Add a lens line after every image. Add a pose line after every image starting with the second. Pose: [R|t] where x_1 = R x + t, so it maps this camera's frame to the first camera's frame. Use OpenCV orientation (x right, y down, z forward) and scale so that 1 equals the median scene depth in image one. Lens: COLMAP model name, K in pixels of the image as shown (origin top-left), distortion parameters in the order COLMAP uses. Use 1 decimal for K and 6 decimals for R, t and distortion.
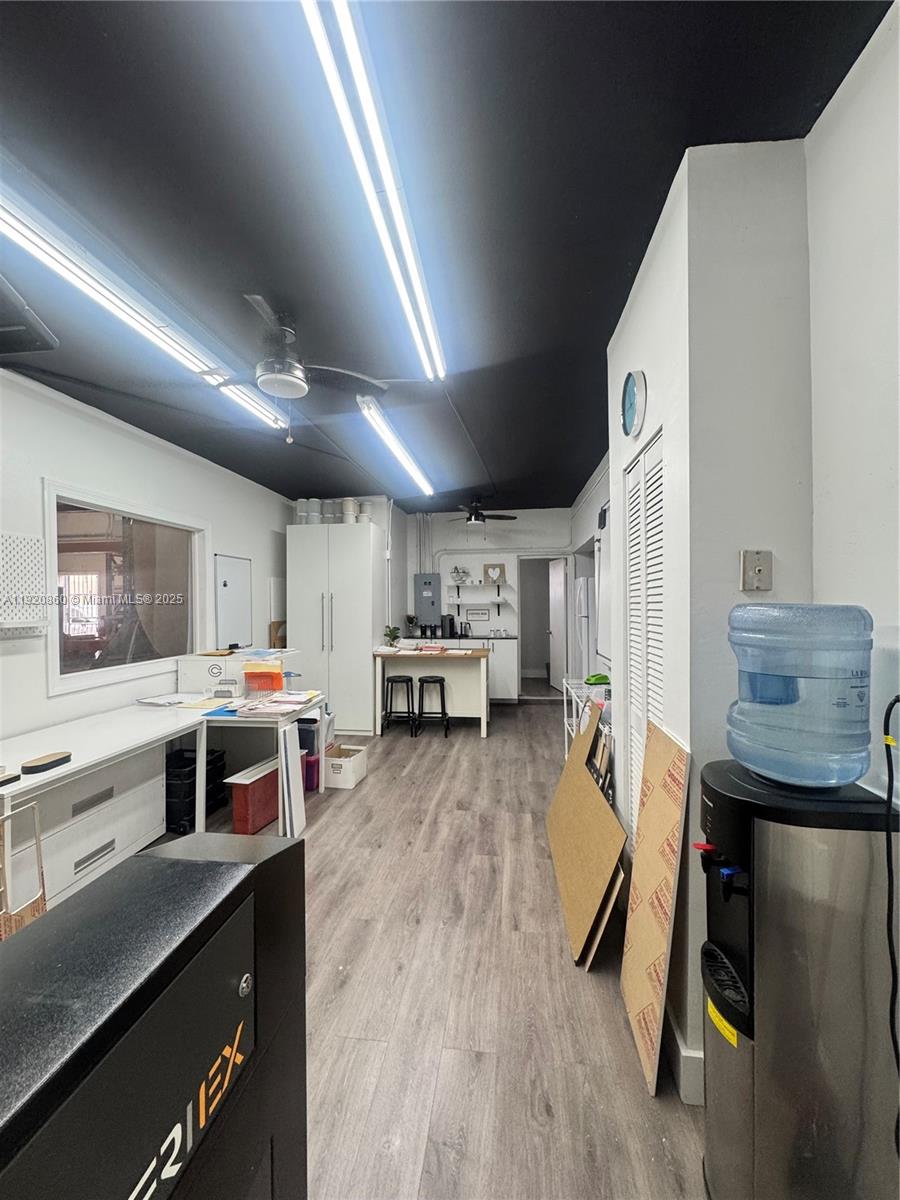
lens RADIAL K [[478.0, 0, 451.4], [0, 478.0, 597.7], [0, 0, 1]] dist [-0.005291, 0.000608]
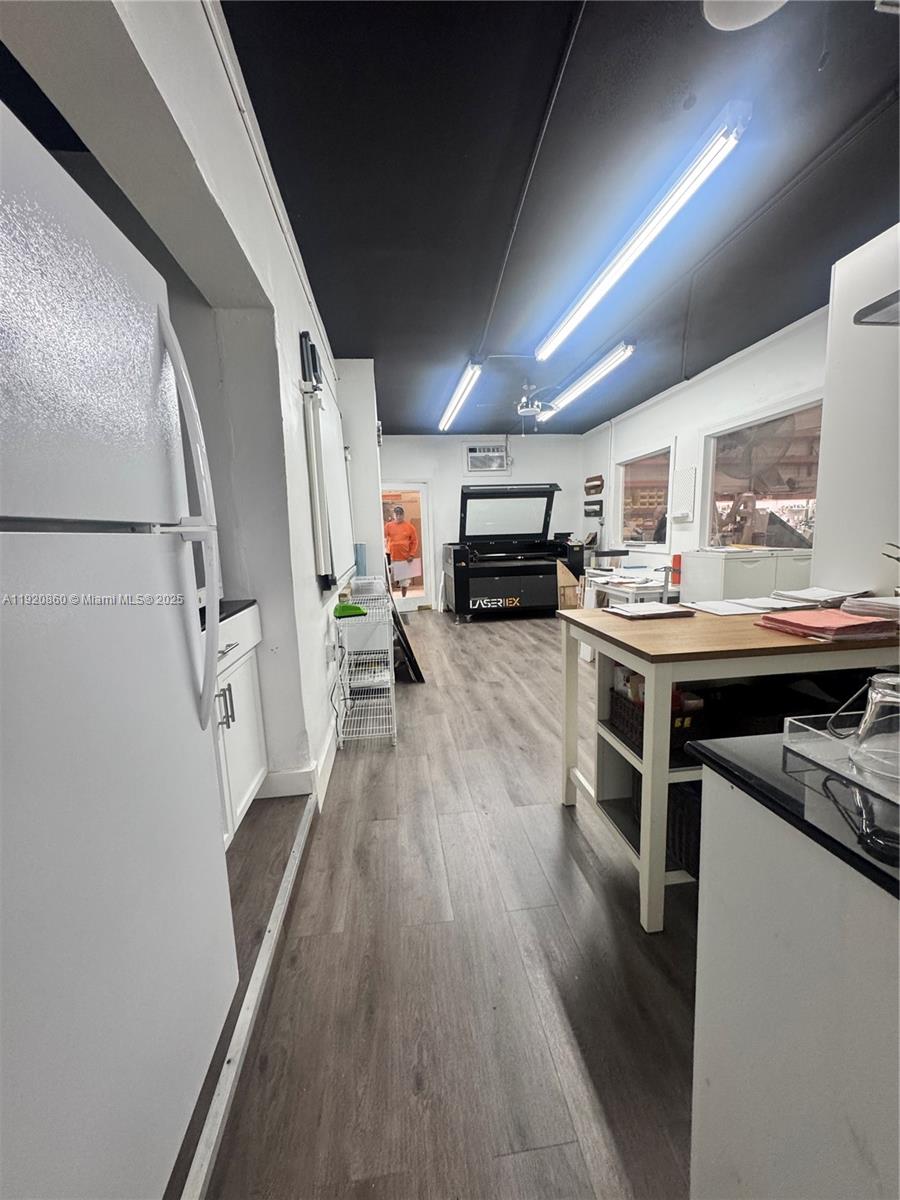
lens RADIAL K [[478.0, 0, 451.2], [0, 478.0, 604.4], [0, 0, 1]] dist [-0.005291, 0.000608]
pose [[-0.968803, 0.072493, -0.236992, 0.338977], [0.040420, 0.989677, 0.137498, 0.072737], [0.244513, 0.123630, -0.961732, 1.799726]]
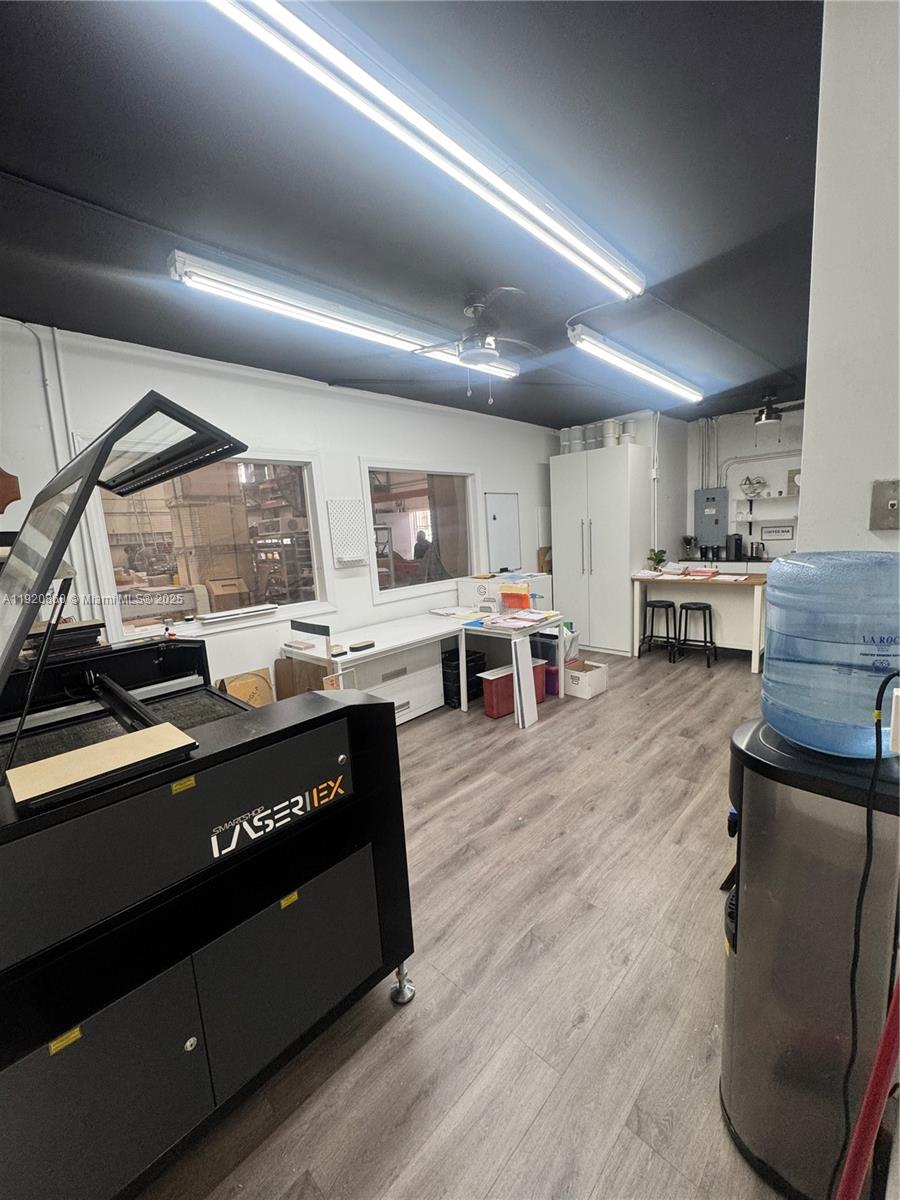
lens RADIAL K [[478.0, 0, 450.9], [0, 478.0, 598.0], [0, 0, 1]] dist [-0.005291, 0.000608]
pose [[0.799570, 0.046363, -0.598780, 0.186917], [0.058052, 0.986381, 0.153893, -0.024374], [0.597760, -0.157808, 0.785989, -0.034514]]
